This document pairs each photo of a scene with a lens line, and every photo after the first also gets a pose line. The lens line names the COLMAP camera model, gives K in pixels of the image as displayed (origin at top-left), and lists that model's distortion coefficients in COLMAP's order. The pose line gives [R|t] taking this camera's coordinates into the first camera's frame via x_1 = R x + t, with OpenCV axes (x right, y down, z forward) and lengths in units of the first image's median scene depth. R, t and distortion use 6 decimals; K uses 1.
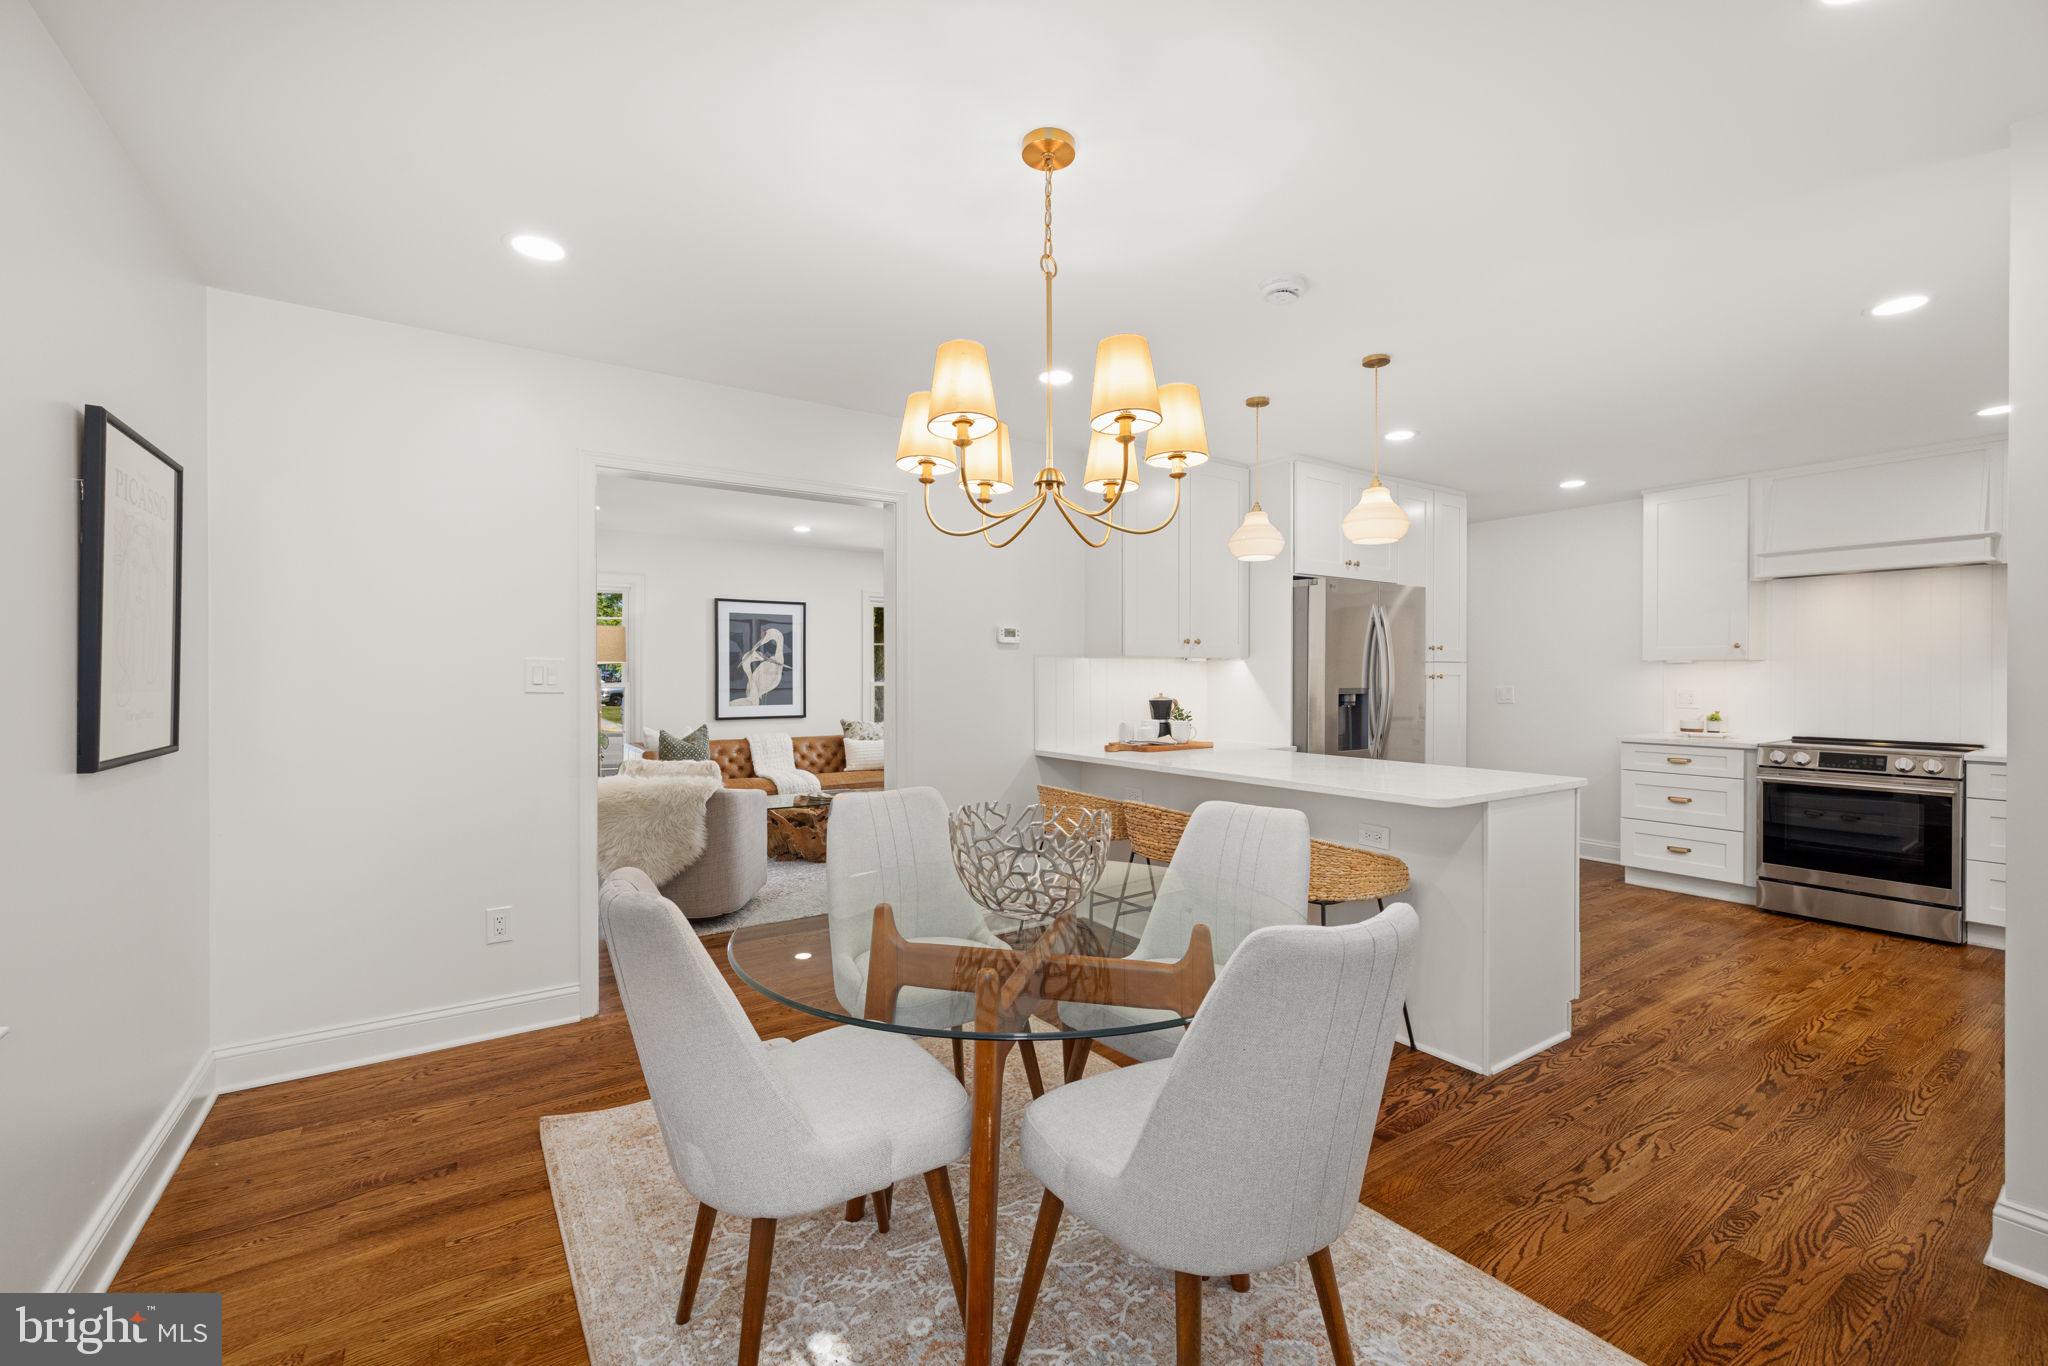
lens RADIAL K [[849.3, 0, 1030.5], [0, 849.3, 680.8], [0, 0, 1]] dist [-0.000351, 0.000110]
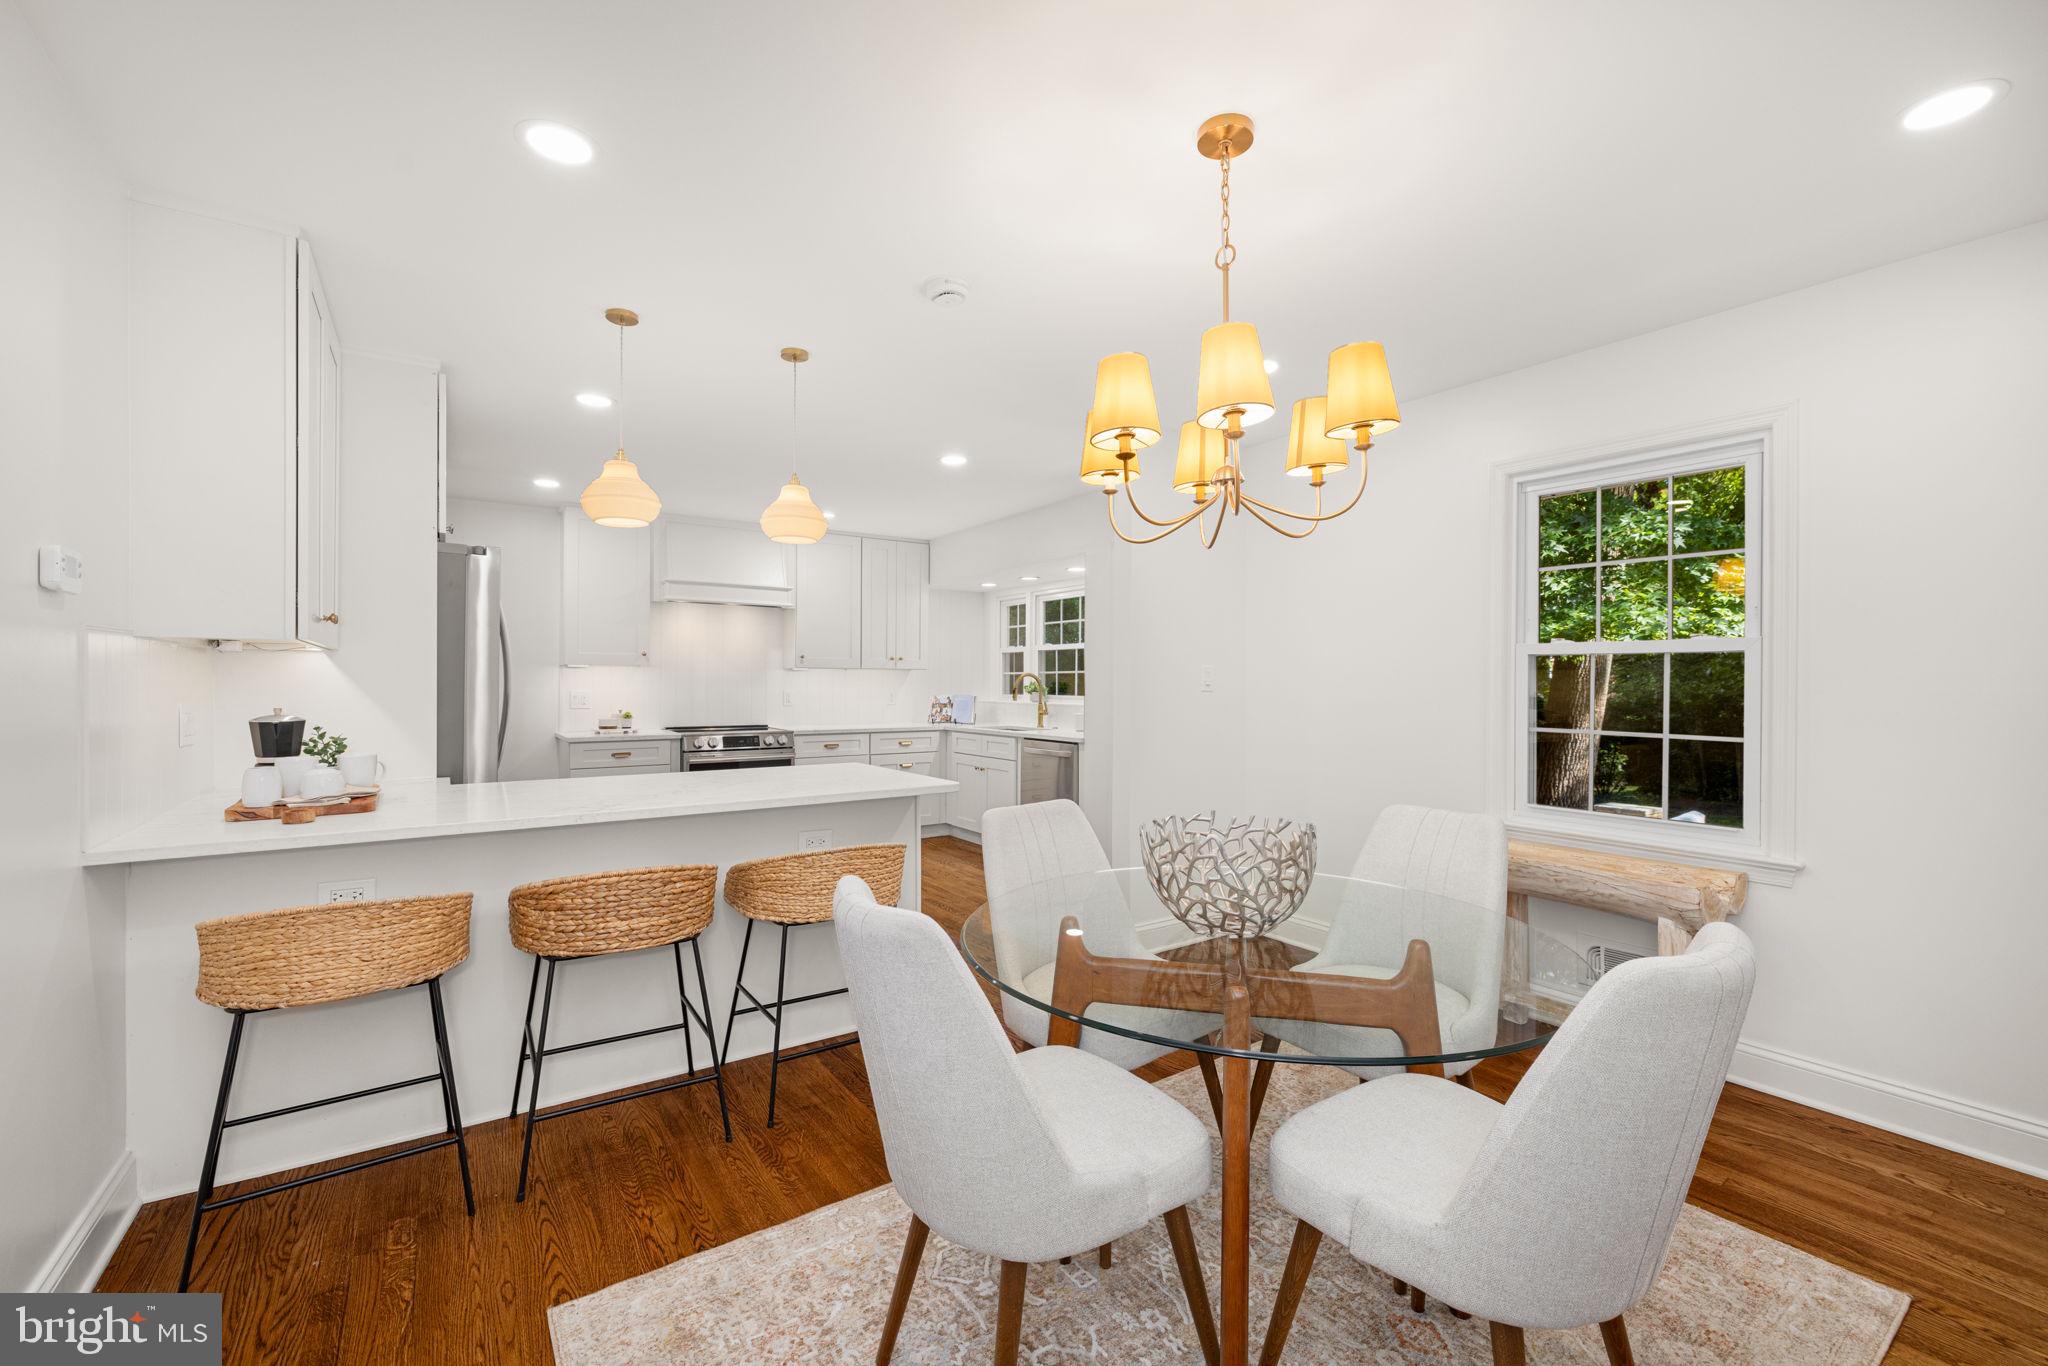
lens RADIAL K [[849.3, 0, 1030.5], [0, 849.3, 680.8], [0, 0, 1]] dist [-0.000351, 0.000110]
pose [[-0.006910, 0.000260, 0.999976, -0.408302], [0.004184, 0.999991, -0.000231, -0.001427], [-0.999967, 0.004182, -0.006911, 0.526438]]
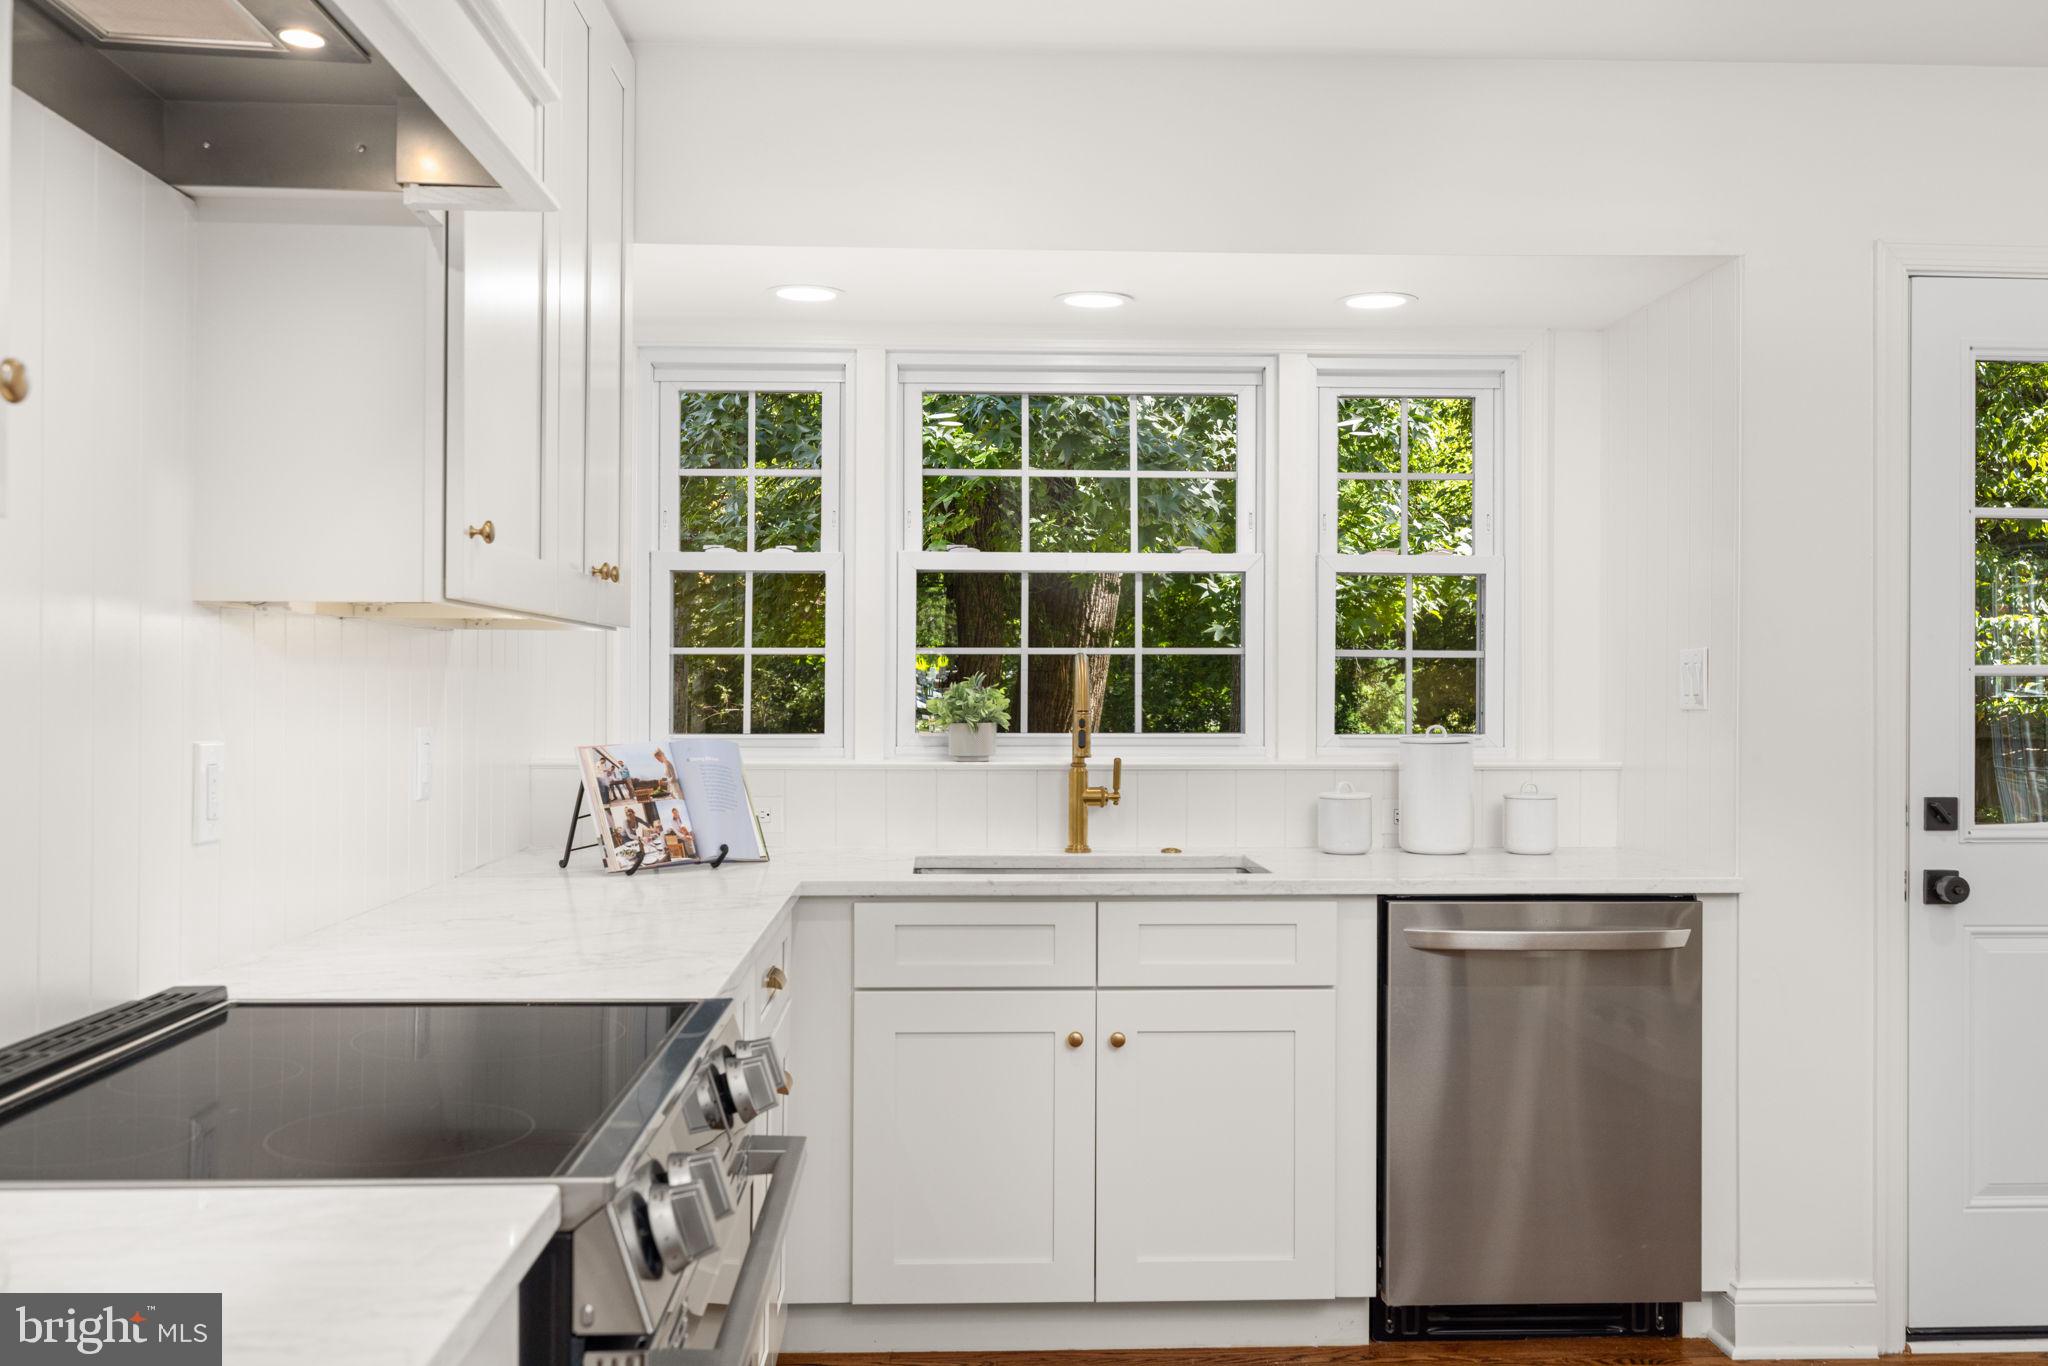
lens RADIAL K [[1783.7, 0, 1026.8], [0, 1783.7, 682.6], [0, 0, 1]] dist [-0.012478, 0.014732]
pose [[-0.849469, -0.003563, 0.527627, 0.687450], [-0.001359, 0.999989, 0.004566, -0.005457], [-0.527637, 0.003162, -0.849464, 1.260344]]
